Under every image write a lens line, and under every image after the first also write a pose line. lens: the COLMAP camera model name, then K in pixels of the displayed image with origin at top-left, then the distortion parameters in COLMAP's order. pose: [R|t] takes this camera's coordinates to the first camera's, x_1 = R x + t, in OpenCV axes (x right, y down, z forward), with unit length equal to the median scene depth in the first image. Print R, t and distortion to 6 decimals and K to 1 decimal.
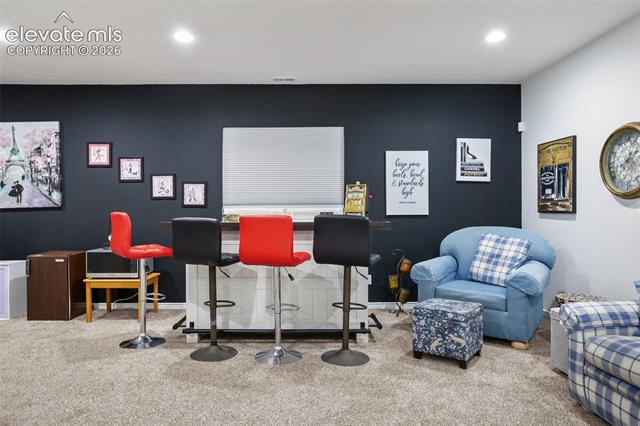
lens RADIAL K [[415.2, 0, 313.4], [0, 415.2, 210.4], [0, 0, 1]] dist [-0.010595, 0.012642]
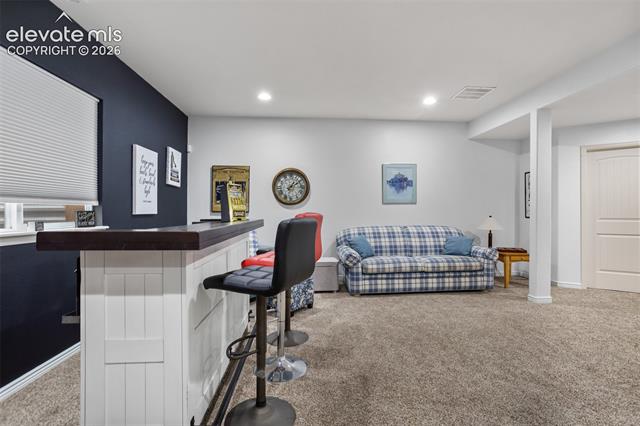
lens RADIAL K [[309.5, 0, 317.3], [0, 309.5, 208.7], [0, 0, 1]] dist [-0.022708, 0.003362]
pose [[-0.055782, 0.013262, 0.998355, -0.700014], [-0.002551, 0.999907, -0.013425, 0.008835], [-0.998440, -0.003295, -0.055743, 0.865734]]
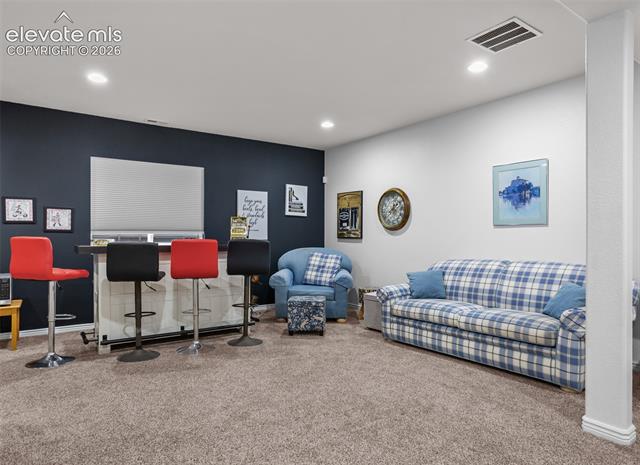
lens RADIAL K [[403.2, 0, 321.8], [0, 403.2, 237.5], [0, 0, 1]] dist [-0.004827, 0.004119]
pose [[0.820547, 0.003049, 0.571571, -0.434986], [-0.005359, 0.999983, 0.002360, -0.000411], [-0.571554, -0.004999, 0.820549, -0.225265]]
